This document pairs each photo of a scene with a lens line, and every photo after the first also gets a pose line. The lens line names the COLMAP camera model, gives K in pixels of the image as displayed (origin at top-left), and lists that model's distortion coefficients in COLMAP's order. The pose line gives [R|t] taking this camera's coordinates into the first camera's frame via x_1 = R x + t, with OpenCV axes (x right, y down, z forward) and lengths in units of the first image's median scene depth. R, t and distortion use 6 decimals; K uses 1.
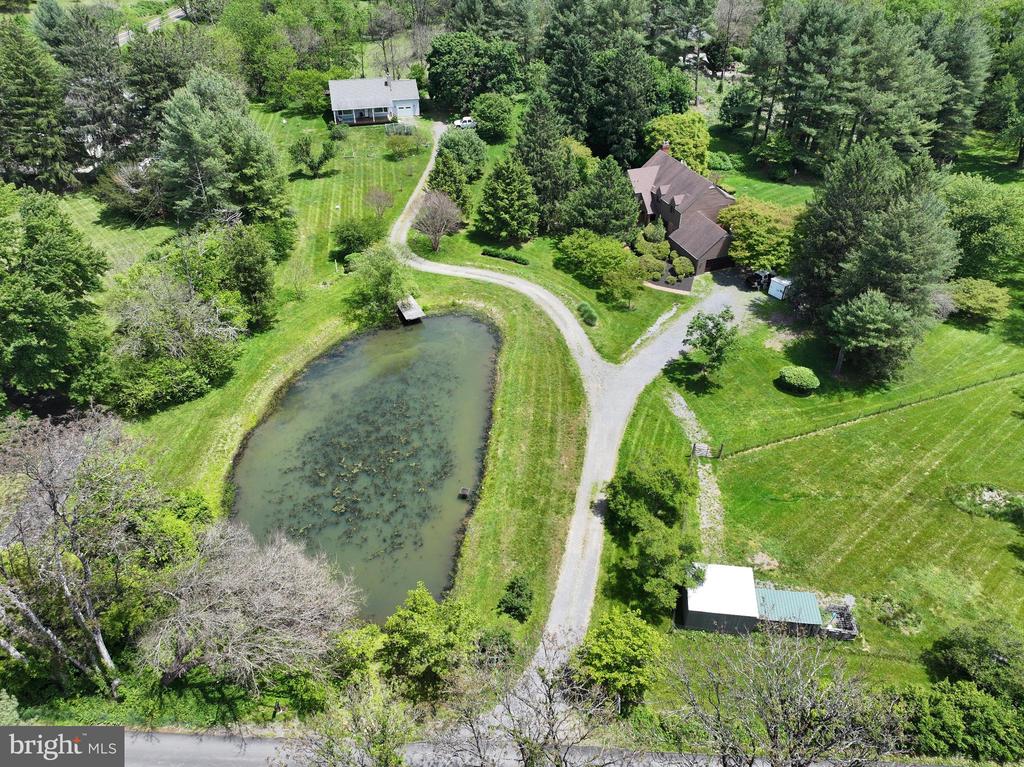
lens RADIAL K [[719.8, 0, 516.2], [0, 719.8, 379.1], [0, 0, 1]] dist [-0.000477, 0.017594]
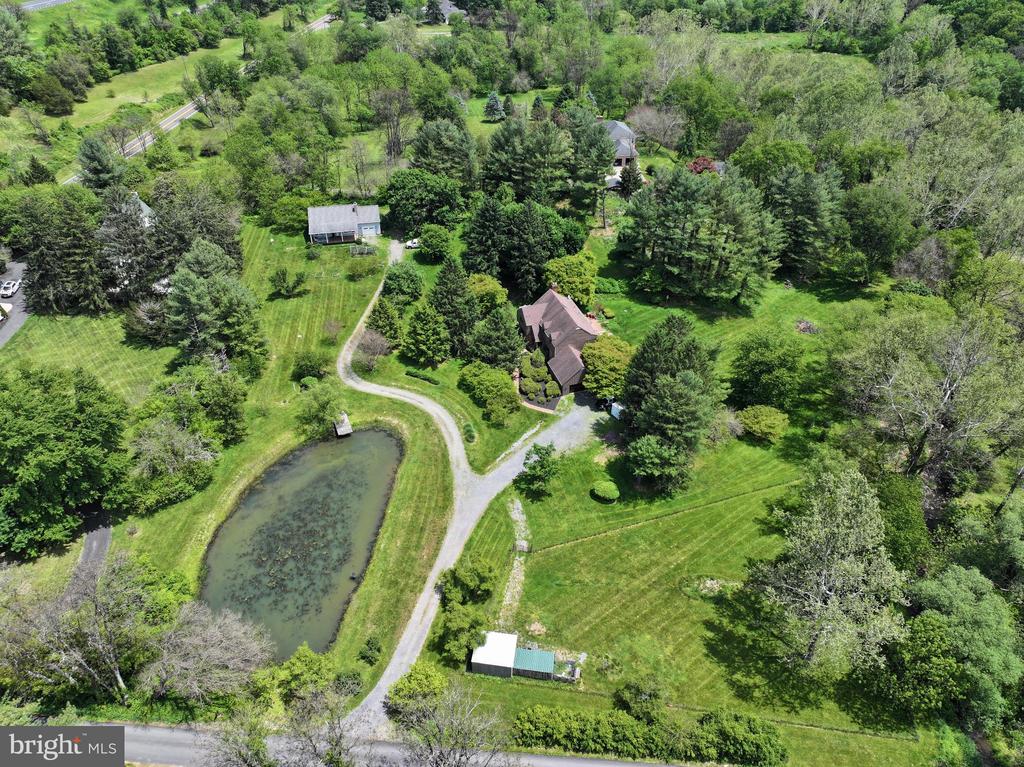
lens RADIAL K [[719.8, 0, 515.5], [0, 719.8, 380.5], [0, 0, 1]] dist [-0.000477, 0.017594]
pose [[0.999400, 0.021555, -0.027111, 0.205412], [-0.021469, 0.999763, 0.003484, -0.181886], [0.027180, -0.002900, 0.999626, -0.353606]]
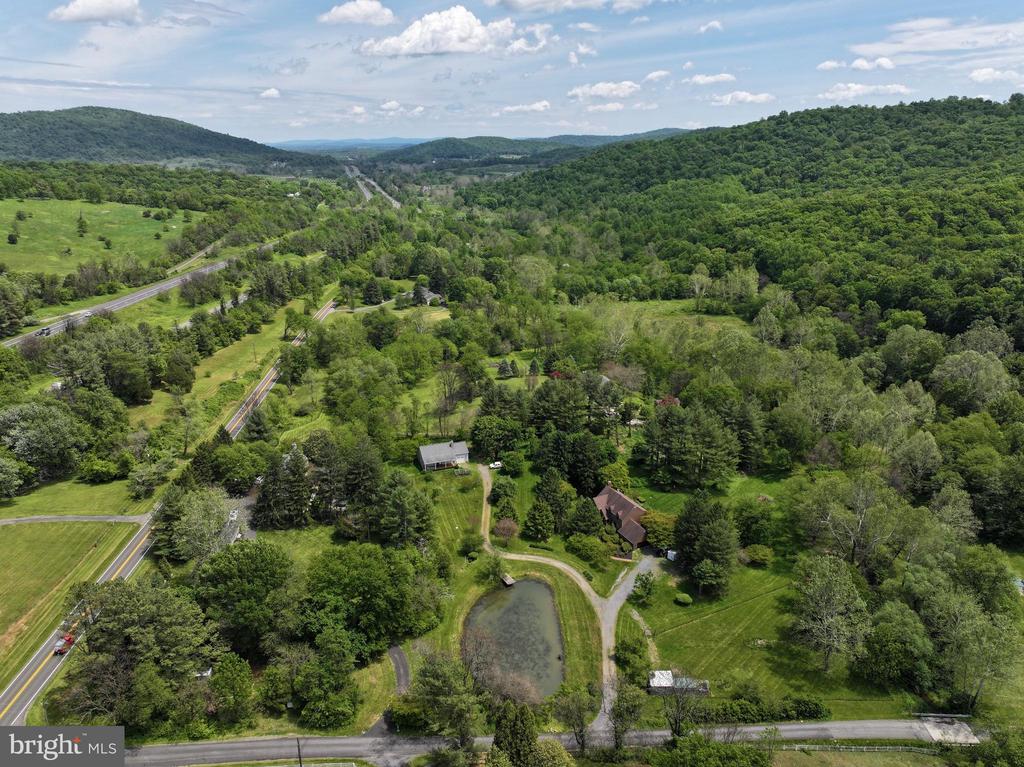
lens RADIAL K [[719.8, 0, 515.5], [0, 719.8, 379.9], [0, 0, 1]] dist [-0.000477, 0.017594]
pose [[0.992371, -0.042669, 0.115668, -0.322020], [0.076317, 0.949445, -0.304517, -0.004455], [-0.096826, 0.311021, 0.945458, -1.141544]]
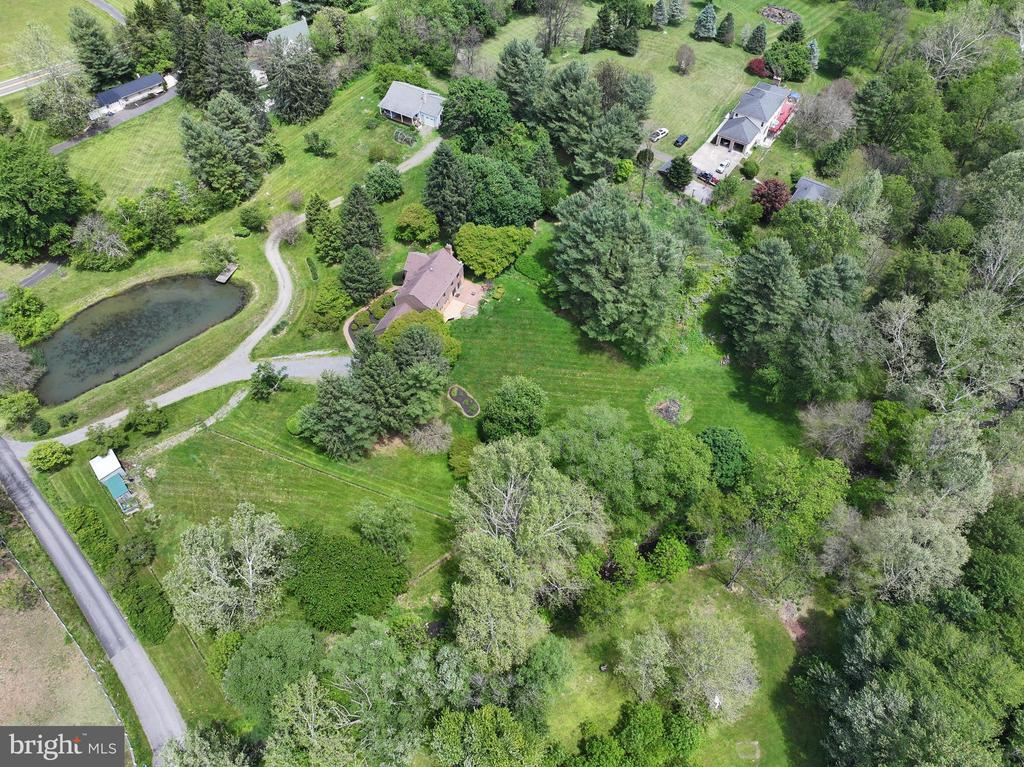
lens RADIAL K [[719.8, 0, 515.9], [0, 719.8, 381.3], [0, 0, 1]] dist [-0.000477, 0.017594]
pose [[0.716278, 0.547922, -0.432120, 1.216583], [-0.415589, 0.832402, 0.366597, -0.783426], [0.560563, -0.083001, 0.823941, -0.105156]]
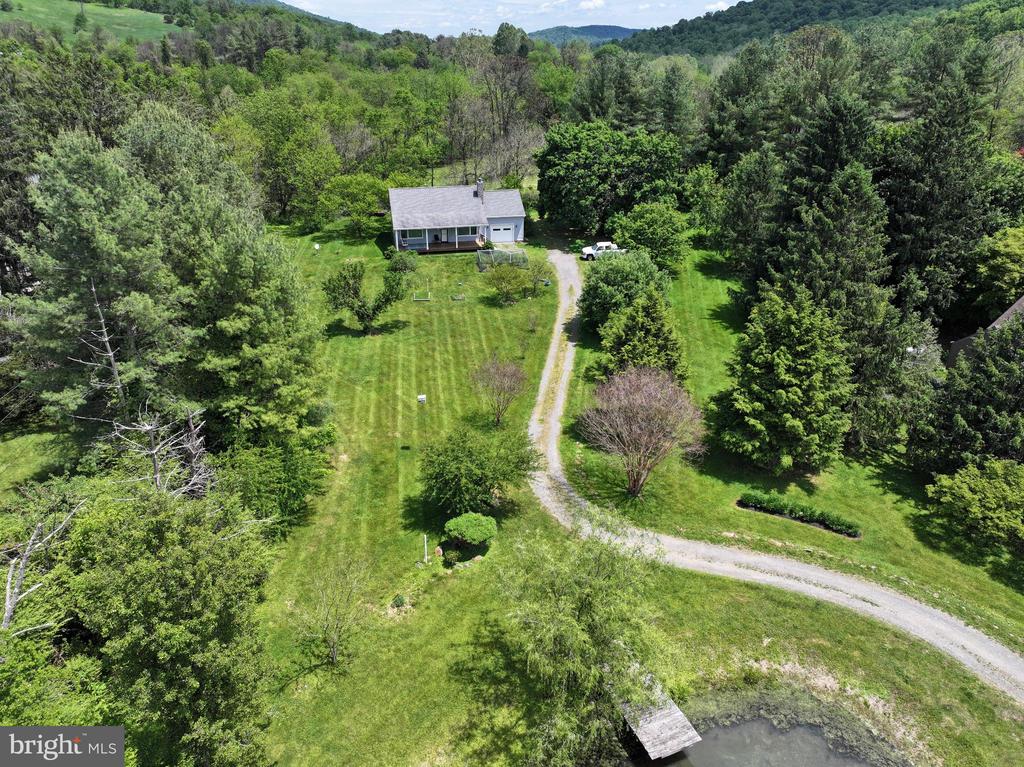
lens RADIAL K [[719.8, 0, 517.1], [0, 719.8, 377.1], [0, 0, 1]] dist [-0.000477, 0.017594]
pose [[0.999814, 0.010061, -0.016434, -0.191109], [-0.013170, 0.979360, -0.201696, -0.169670], [0.014065, 0.201875, 0.979310, 0.577025]]
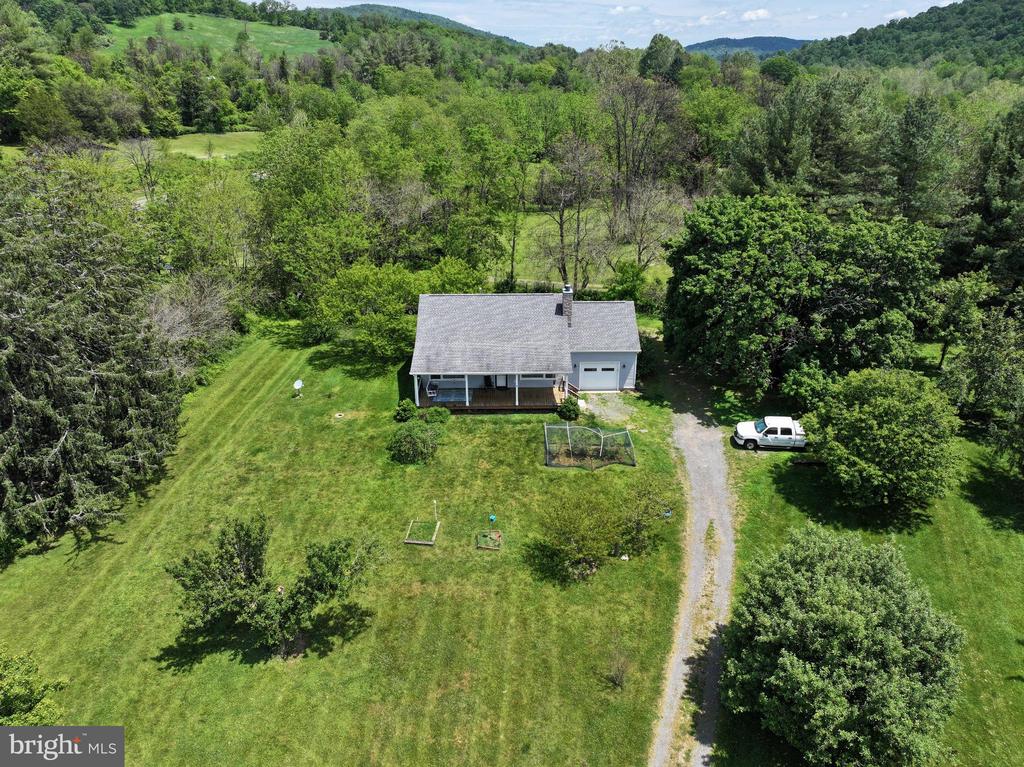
lens RADIAL K [[719.8, 0, 517.5], [0, 719.8, 376.9], [0, 0, 1]] dist [-0.000477, 0.017594]
pose [[0.976621, 0.084917, -0.197485, -0.178736], [-0.125636, 0.970913, -0.203823, -0.426031], [0.174432, 0.223869, 0.958883, 0.918036]]
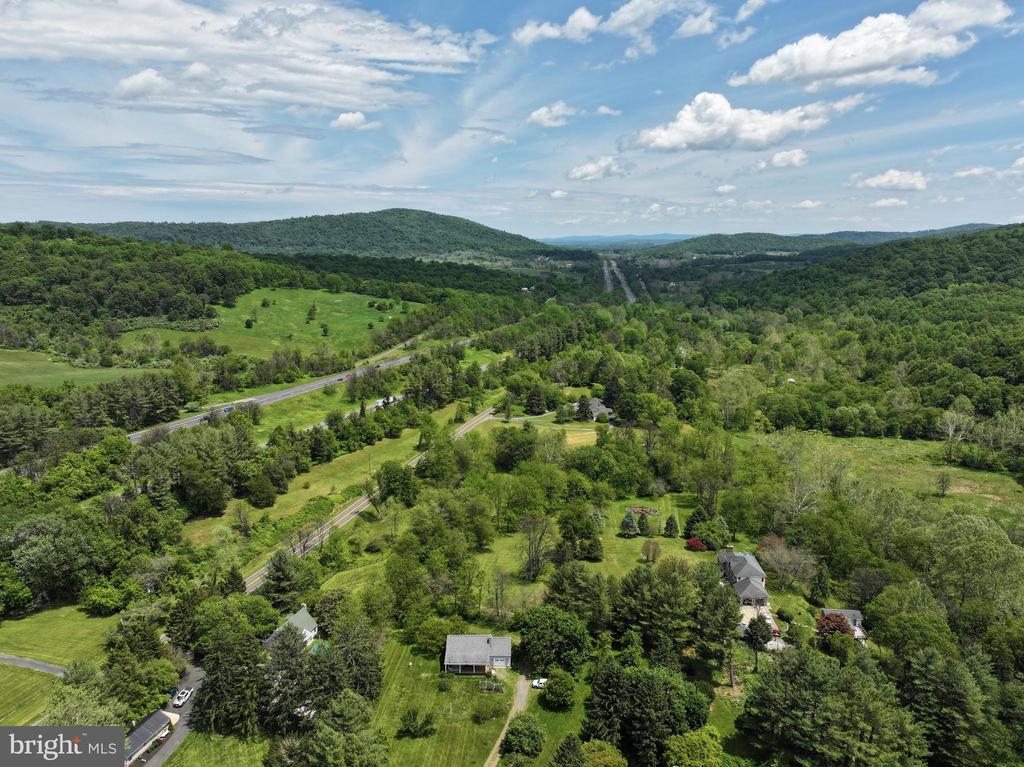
lens RADIAL K [[719.8, 0, 516.0], [0, 719.8, 379.8], [0, 0, 1]] dist [-0.000477, 0.017594]
pose [[0.971693, 0.045003, -0.231922, 0.232043], [-0.139284, 0.902058, -0.408523, -0.451167], [0.190823, 0.429262, 0.882792, -0.557024]]
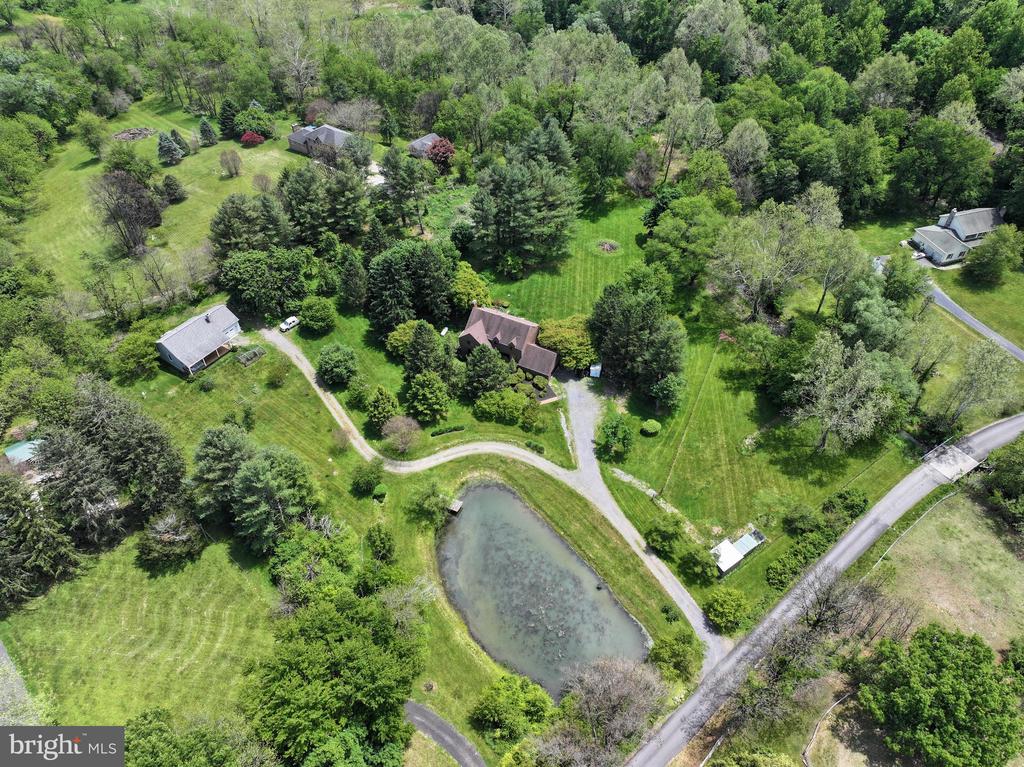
lens RADIAL K [[719.8, 0, 514.3], [0, 719.8, 381.6], [0, 0, 1]] dist [-0.000477, 0.017594]
pose [[0.738412, -0.472134, 0.481495, -0.612154], [0.403730, 0.881425, 0.245135, -0.597821], [-0.540139, 0.013383, 0.841470, -0.341965]]
